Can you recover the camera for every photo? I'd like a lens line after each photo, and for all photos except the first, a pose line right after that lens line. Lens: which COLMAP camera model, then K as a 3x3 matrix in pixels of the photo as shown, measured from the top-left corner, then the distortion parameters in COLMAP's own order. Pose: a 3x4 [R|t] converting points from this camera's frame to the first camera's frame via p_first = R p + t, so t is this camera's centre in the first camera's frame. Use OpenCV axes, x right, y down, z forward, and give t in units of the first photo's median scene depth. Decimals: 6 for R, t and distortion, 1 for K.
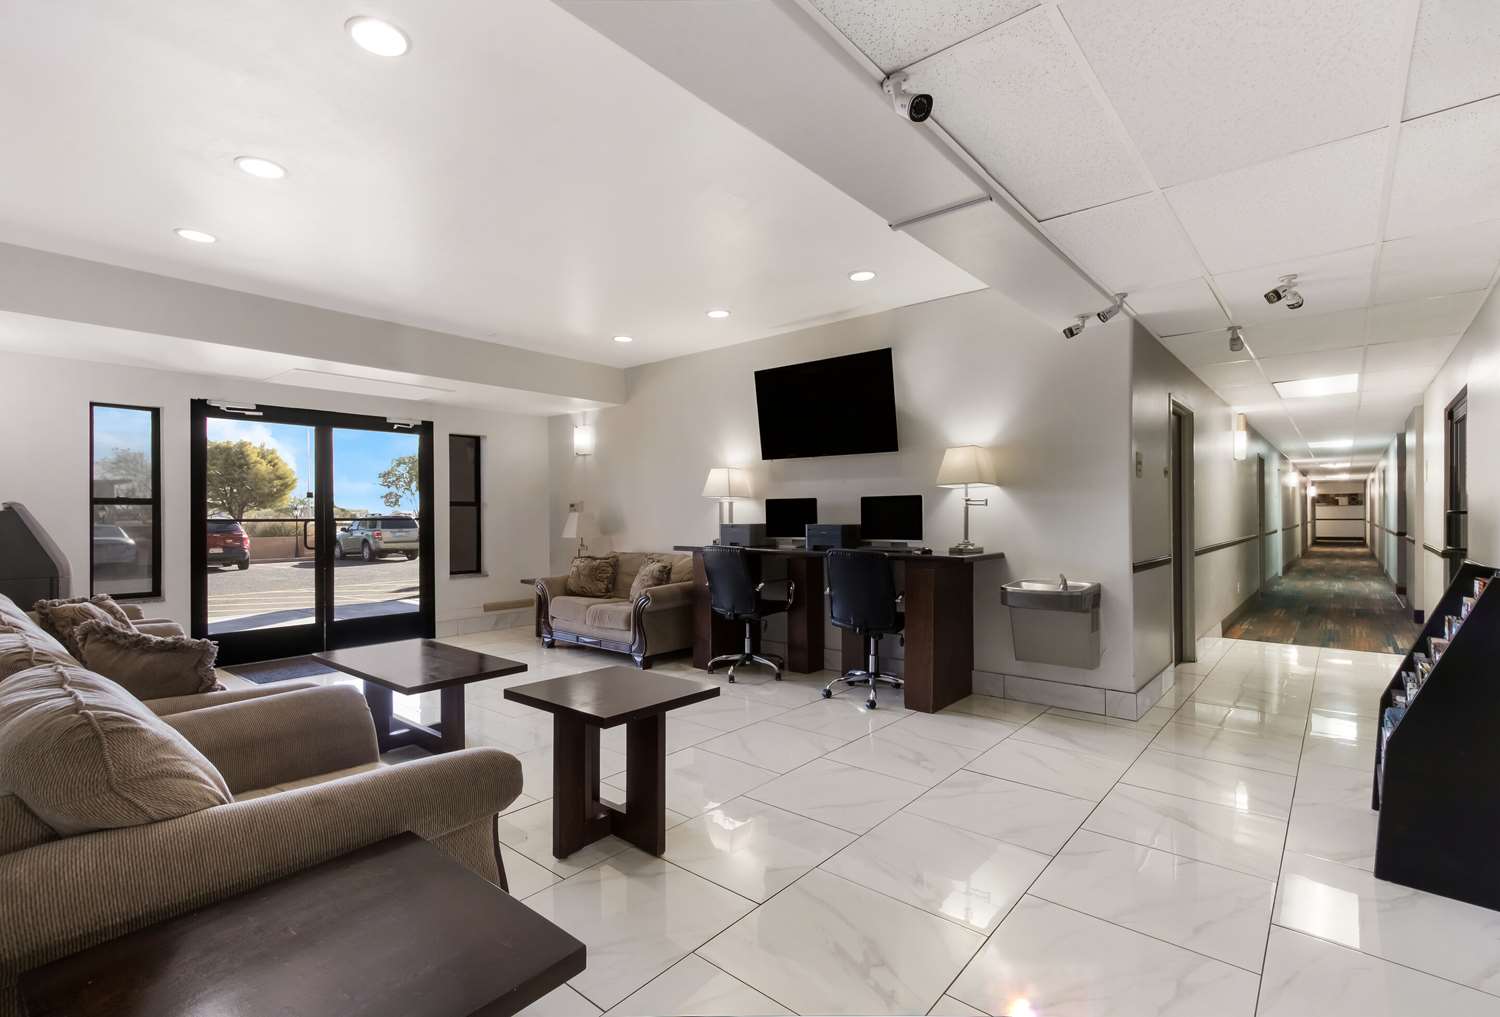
lens RADIAL K [[713.7, 0, 750.0], [0, 713.7, 508.5], [0, 0, 1]] dist [0.014261, 0.000284]
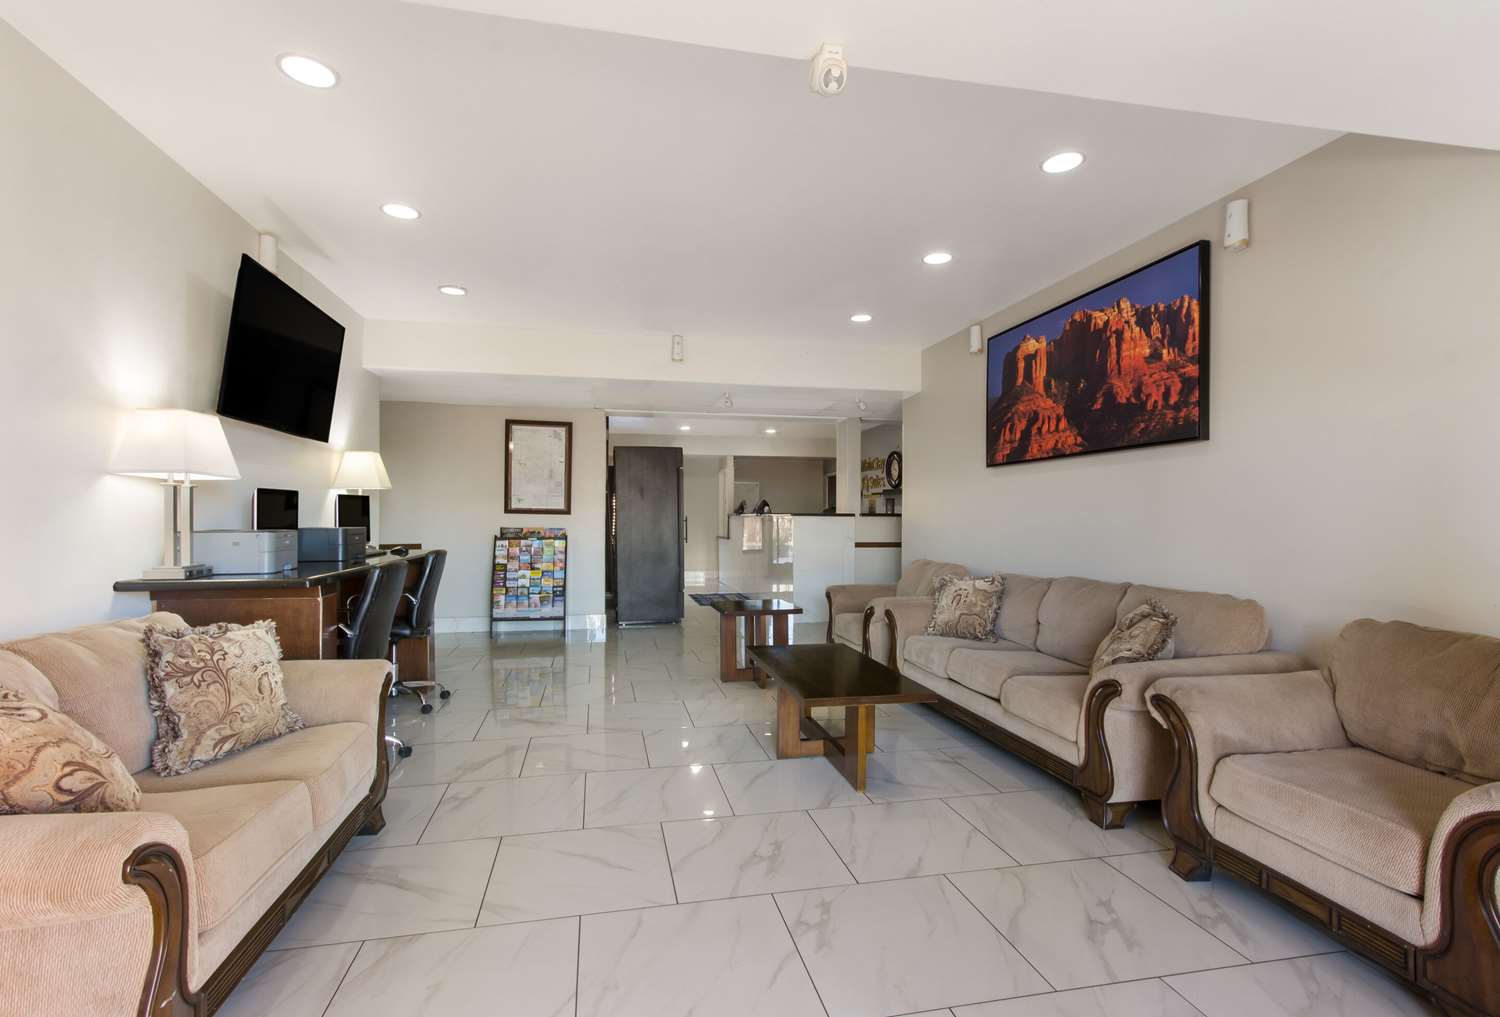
lens RADIAL K [[713.7, 0, 750.0], [0, 713.7, 508.5], [0, 0, 1]] dist [0.014261, 0.000284]
pose [[-0.786850, 0.003671, 0.617133, -0.708608], [-0.002055, 0.999961, -0.008568, 0.010898], [-0.617141, -0.008010, -0.786812, 1.317259]]
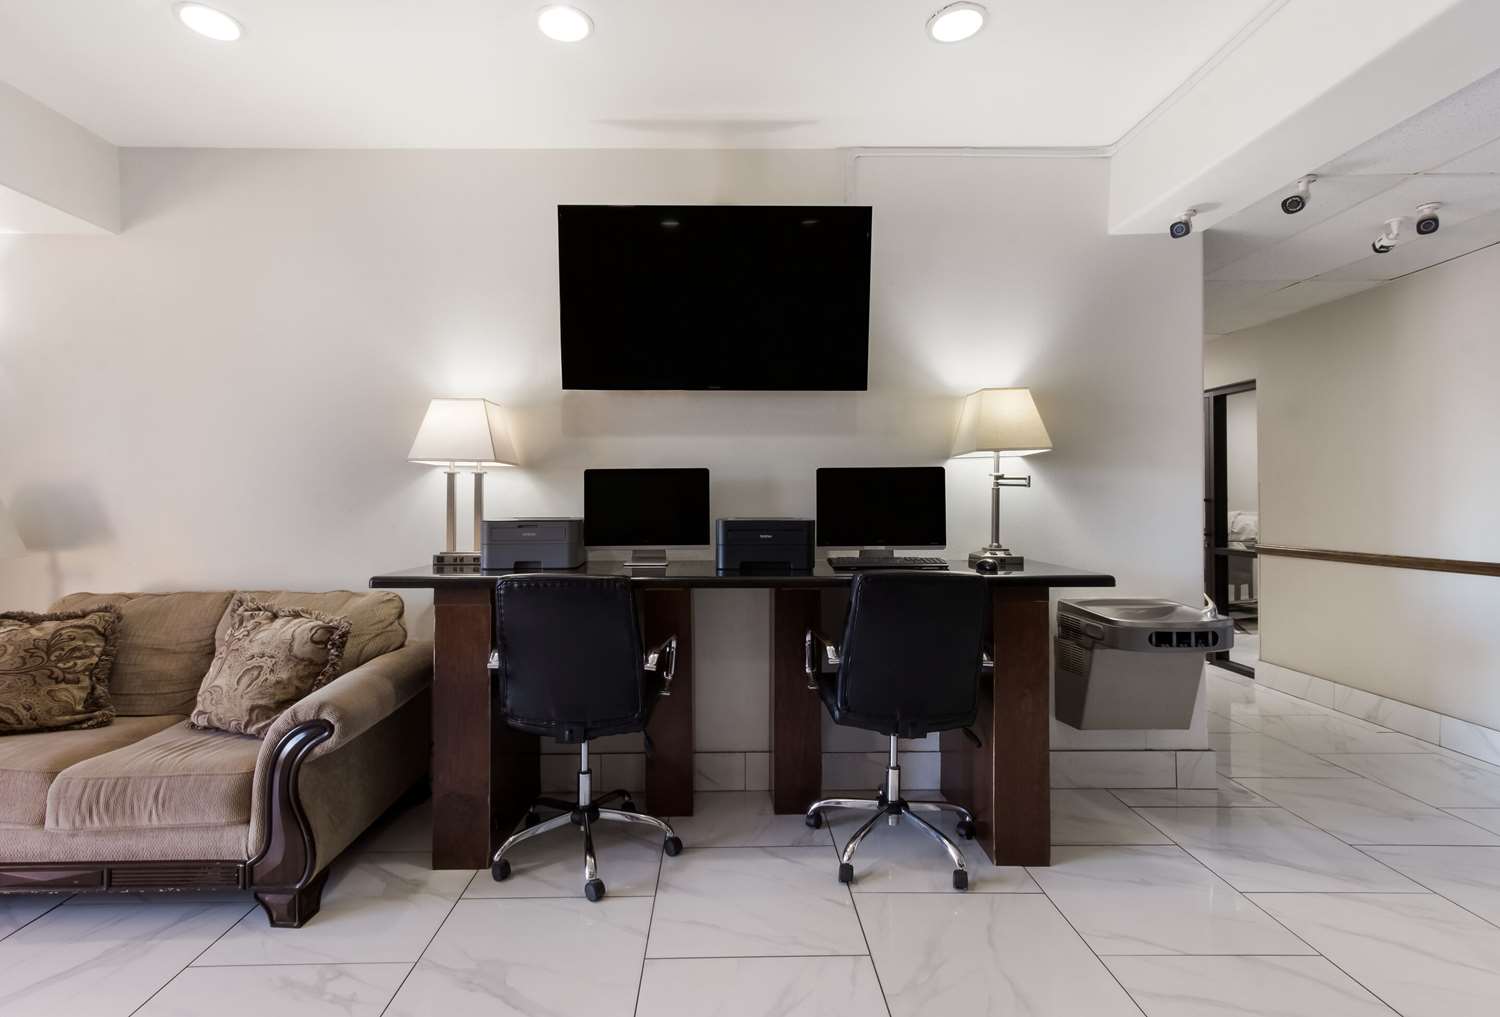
lens RADIAL K [[713.7, 0, 750.0], [0, 713.7, 508.5], [0, 0, 1]] dist [0.014261, 0.000284]
pose [[0.758947, 0.000826, 0.651152, -0.221105], [-0.005831, 0.999968, 0.005528, 0.011120], [-0.651127, -0.007993, 0.758927, 0.589060]]
